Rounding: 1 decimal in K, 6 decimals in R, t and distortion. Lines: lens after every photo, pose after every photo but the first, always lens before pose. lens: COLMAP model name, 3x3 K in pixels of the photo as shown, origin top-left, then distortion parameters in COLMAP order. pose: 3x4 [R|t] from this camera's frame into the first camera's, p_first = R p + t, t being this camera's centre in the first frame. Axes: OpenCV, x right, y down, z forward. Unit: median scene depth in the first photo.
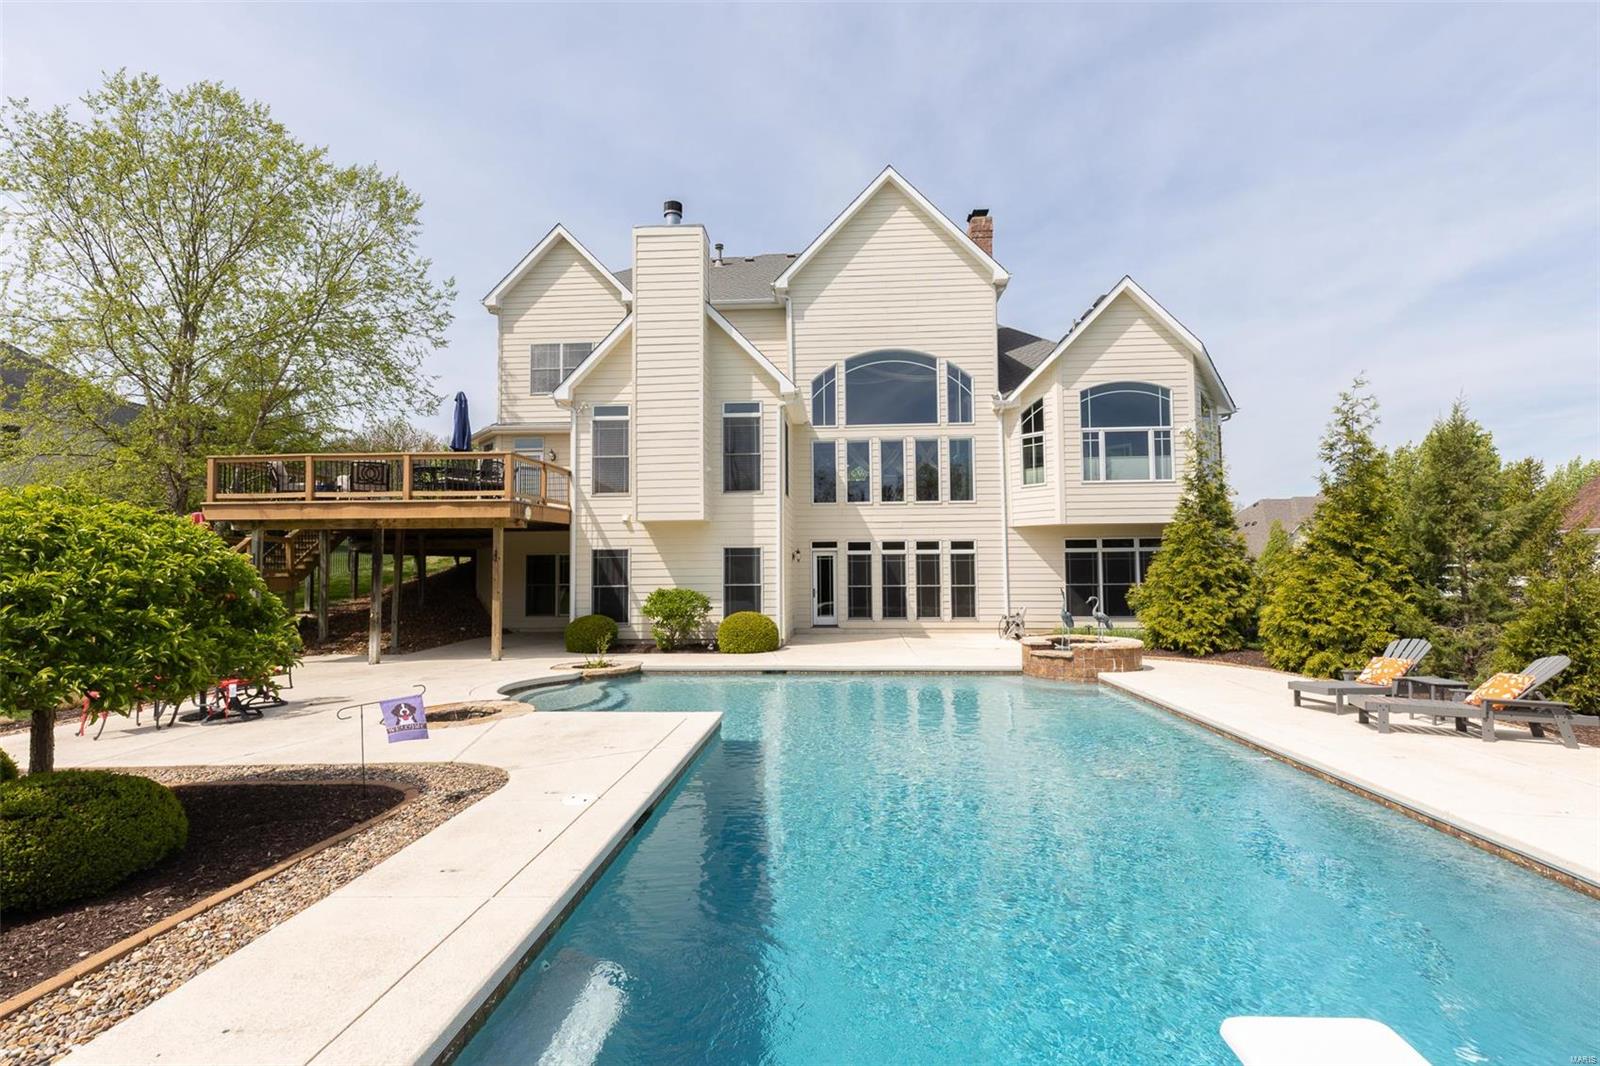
lens RADIAL K [[726.6, 0, 800.8], [0, 726.6, 536.1], [0, 0, 1]] dist [-0.001419, 0.000871]
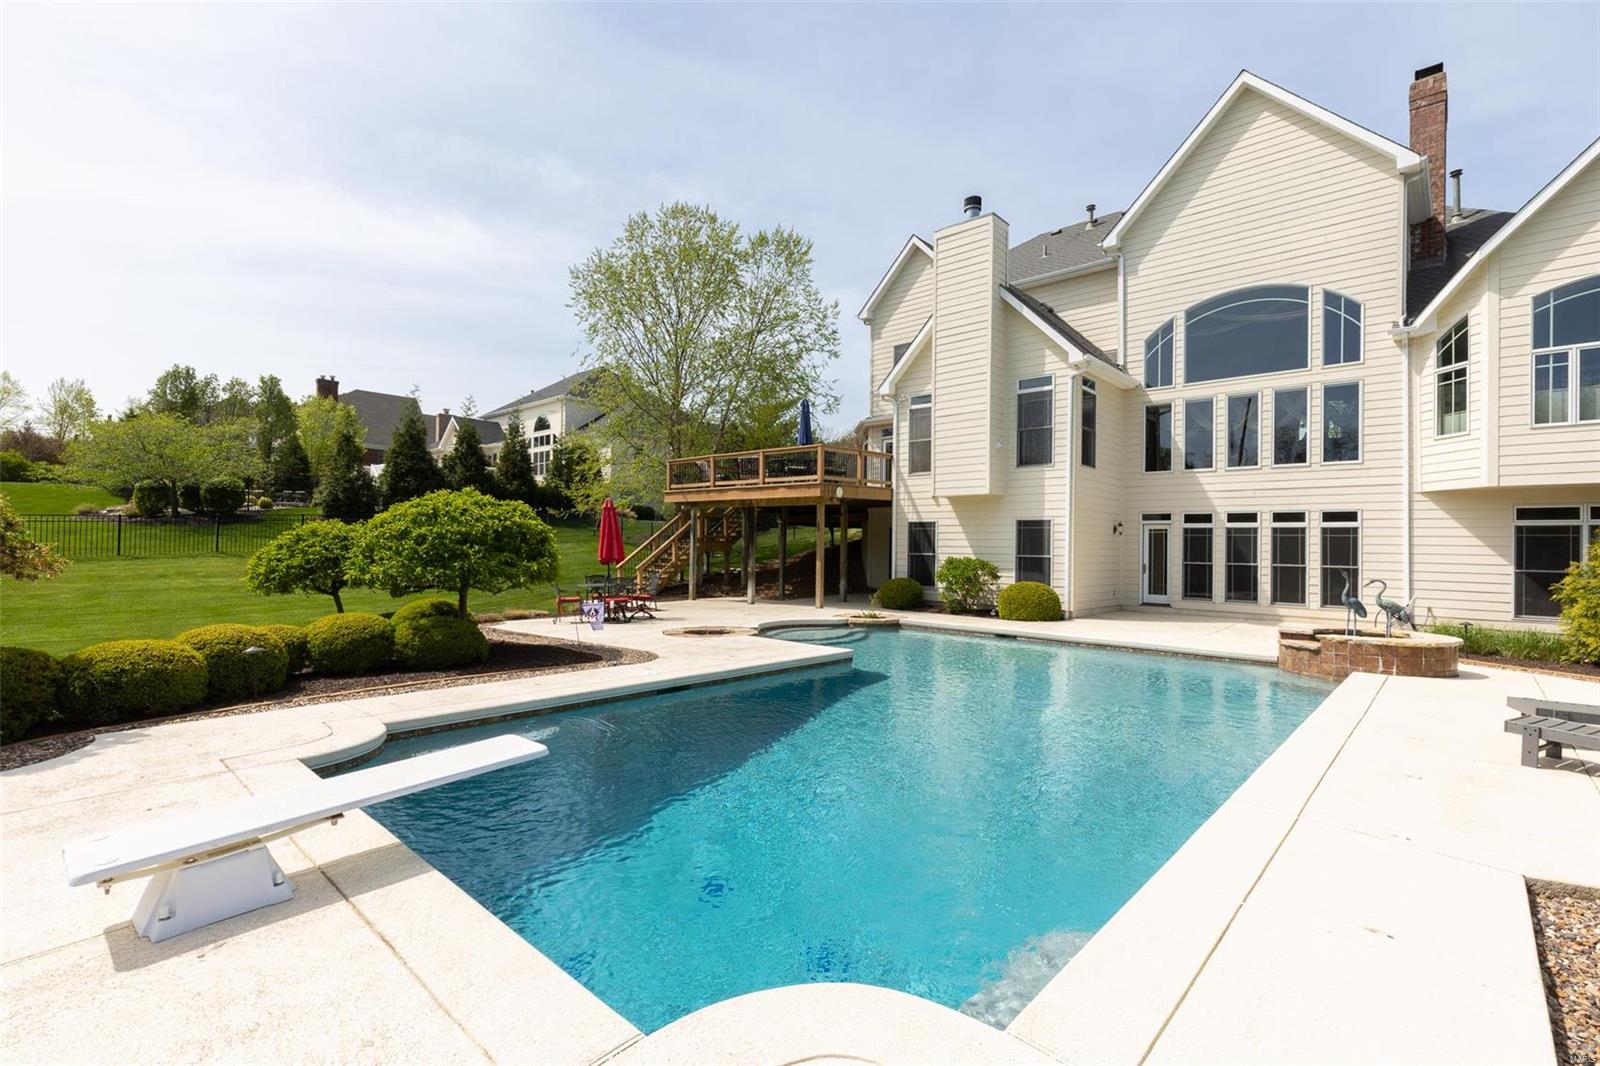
lens RADIAL K [[726.6, 0, 794.7], [0, 726.6, 542.0], [0, 0, 1]] dist [-0.001419, 0.000871]
pose [[0.773448, 0.016612, -0.633642, 0.279147], [0.009833, 0.999222, 0.038199, 0.004159], [0.633784, -0.035775, 0.772683, -0.008599]]
